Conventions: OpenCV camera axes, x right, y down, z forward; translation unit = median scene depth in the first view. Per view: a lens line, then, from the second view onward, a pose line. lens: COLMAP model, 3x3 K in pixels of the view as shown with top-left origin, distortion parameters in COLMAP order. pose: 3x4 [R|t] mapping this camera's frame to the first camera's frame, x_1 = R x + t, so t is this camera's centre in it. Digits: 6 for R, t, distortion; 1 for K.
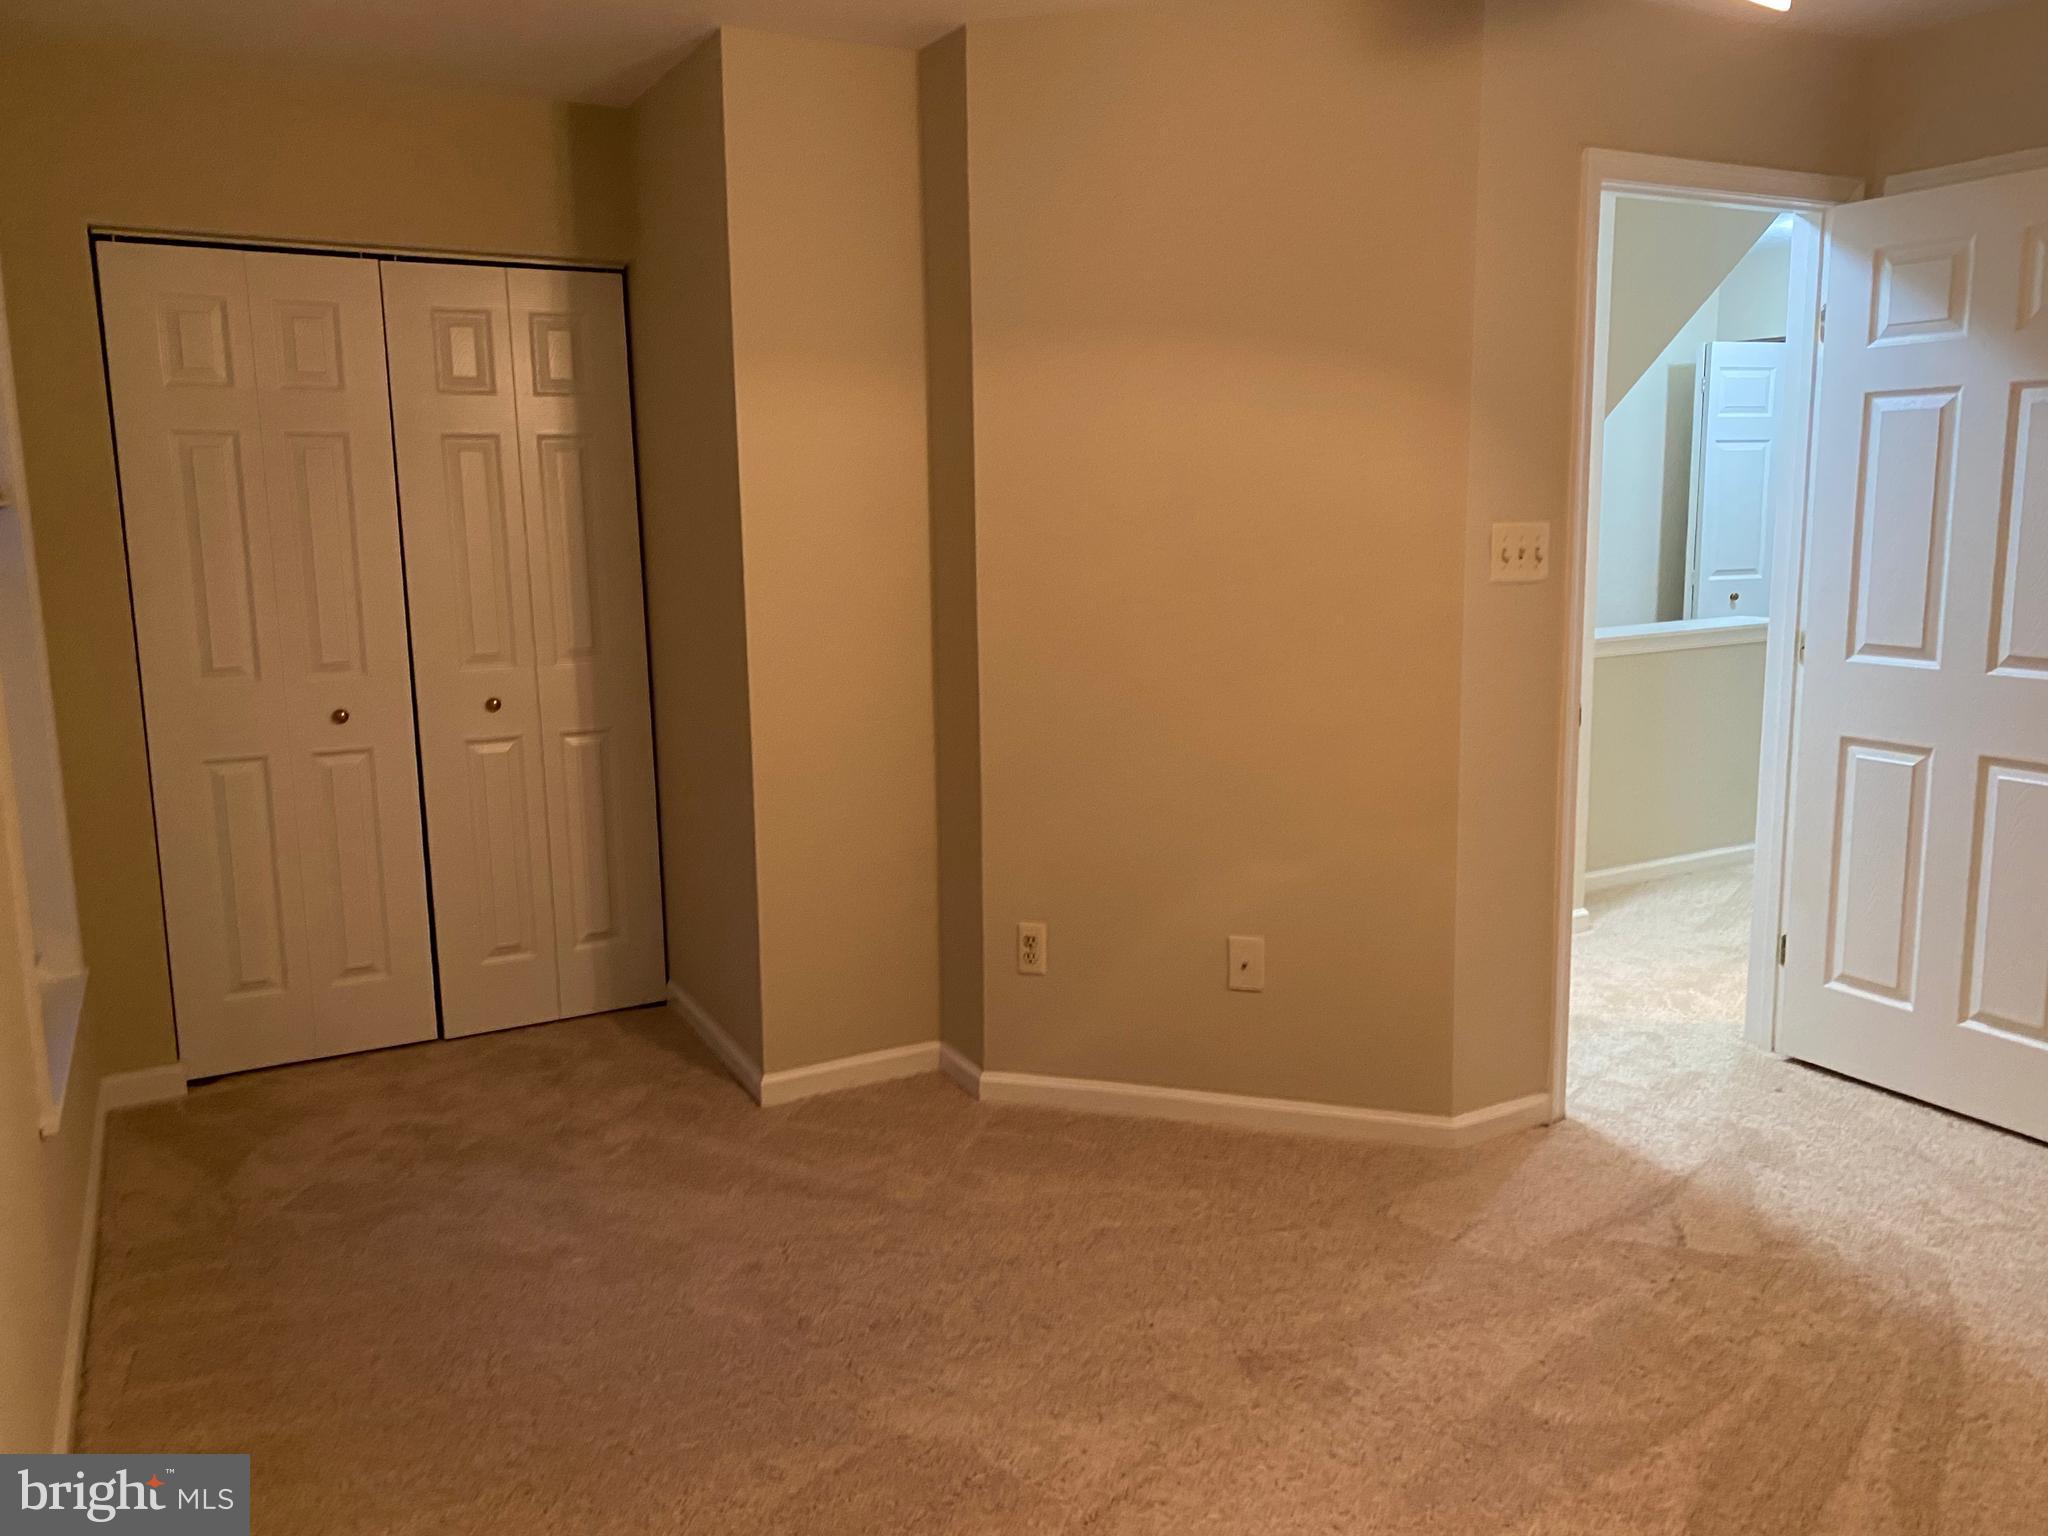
lens RADIAL K [[1556.1, 0, 1034.7], [0, 1556.1, 753.5], [0, 0, 1]] dist [0.043882, -0.034562]
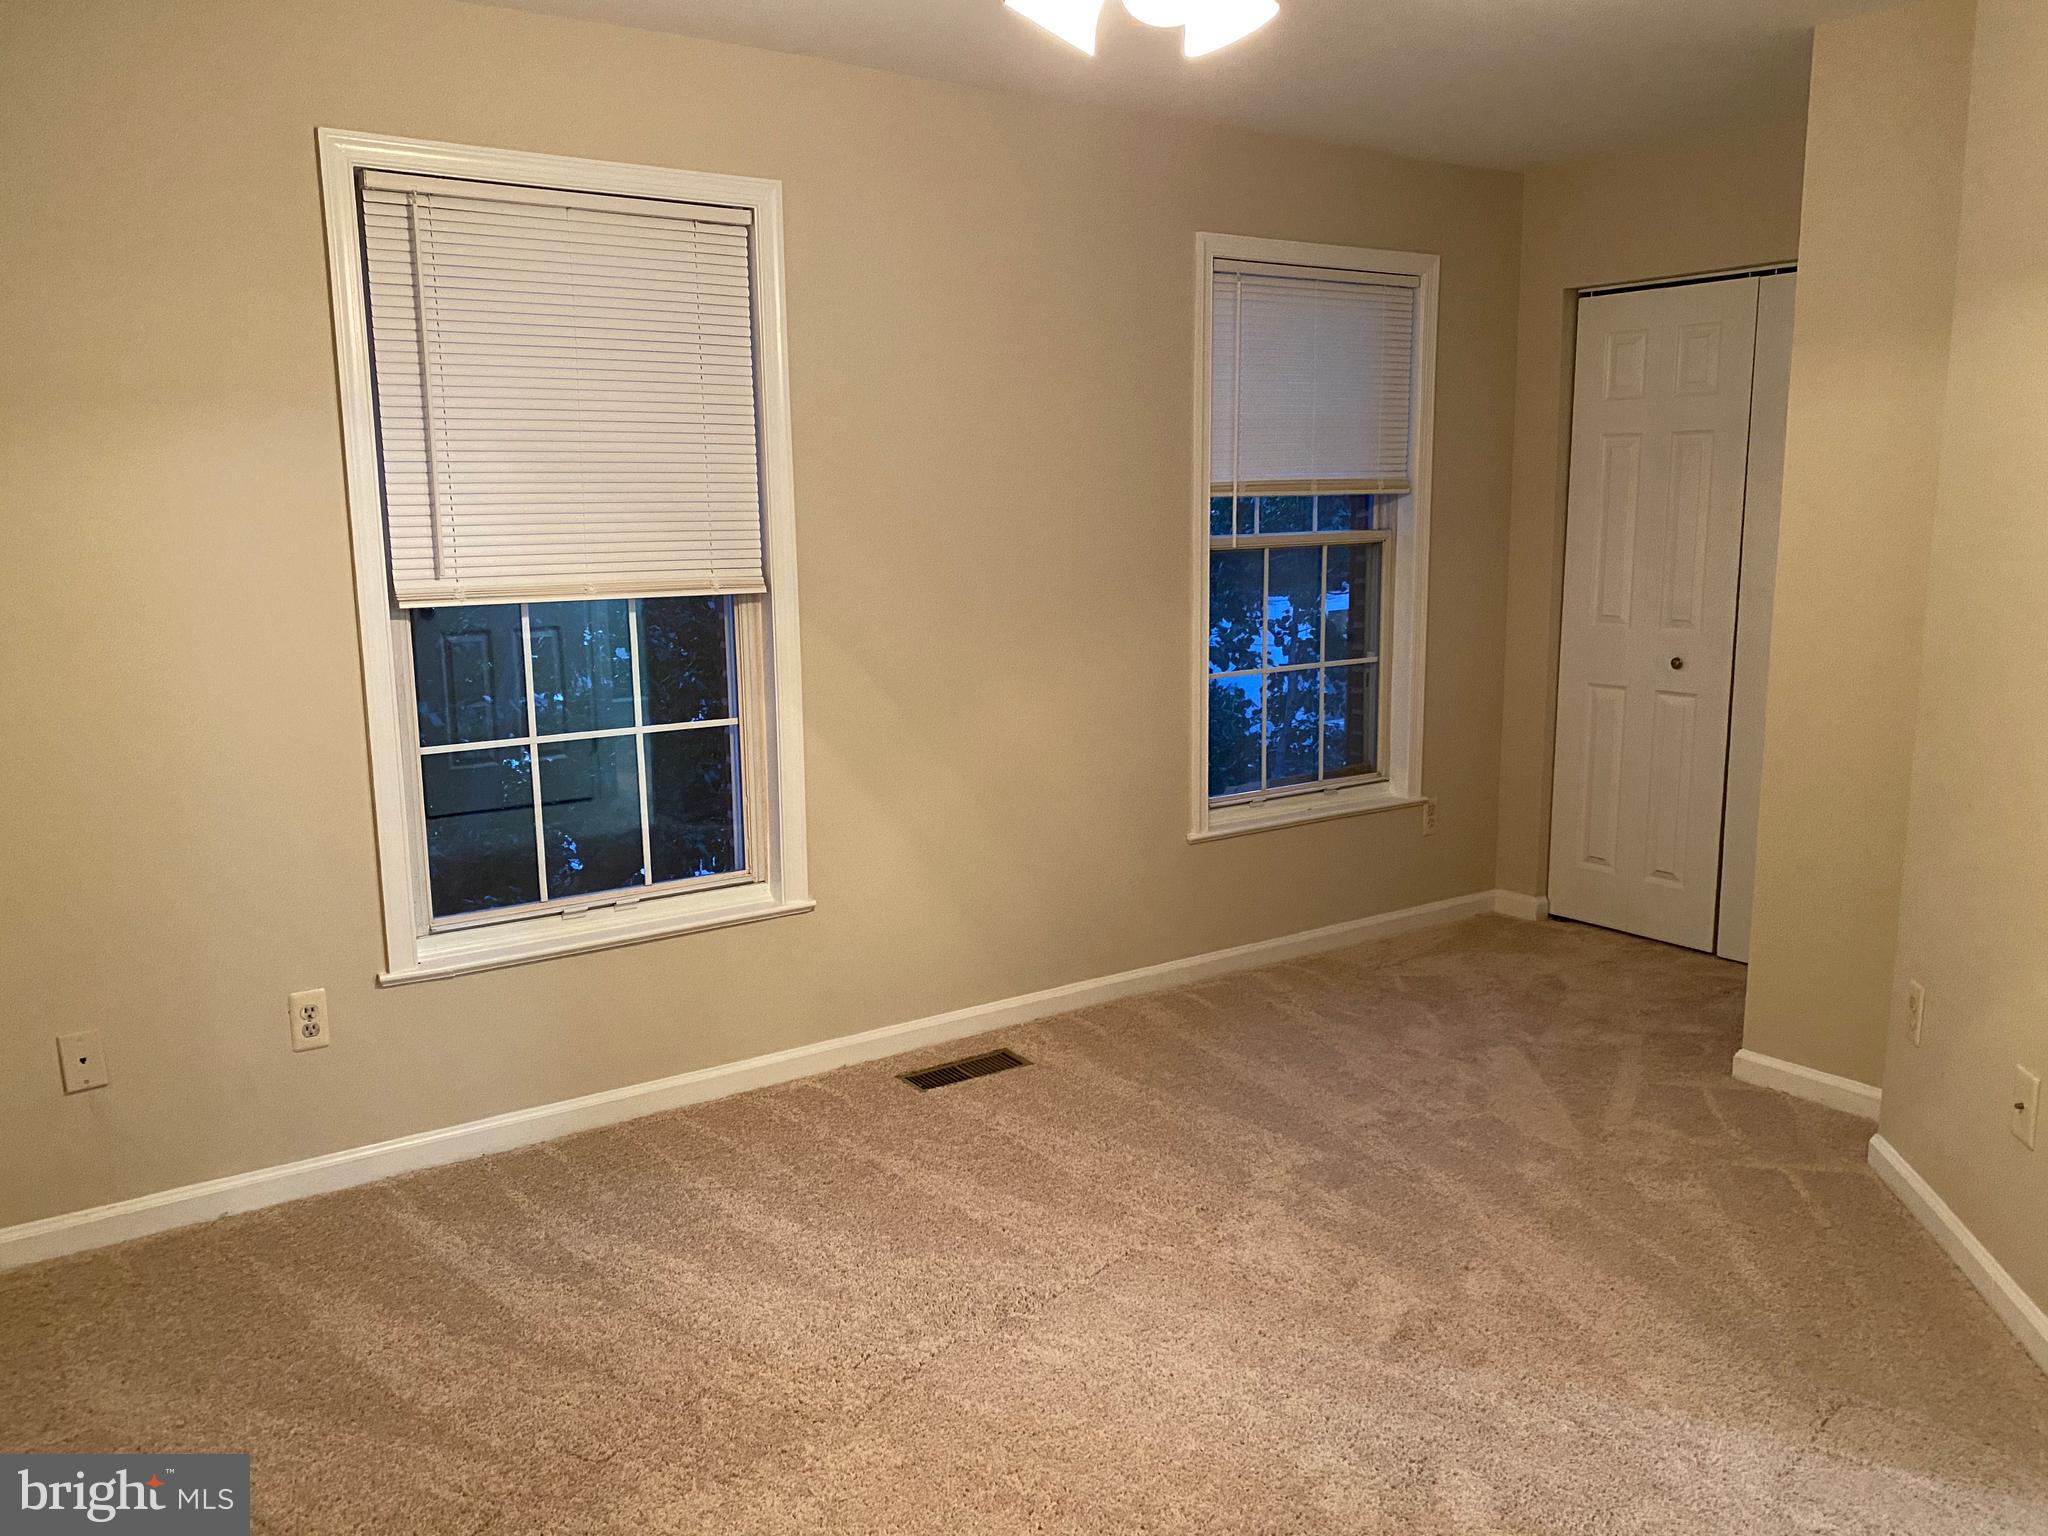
lens RADIAL K [[1556.1, 0, 1038.9], [0, 1556.1, 773.4], [0, 0, 1]] dist [0.043882, -0.034562]
pose [[0.111169, 0.182239, -0.976949, 0.827397], [-0.148294, 0.975079, 0.165016, -0.079584], [0.982675, 0.126531, 0.135424, 0.422717]]
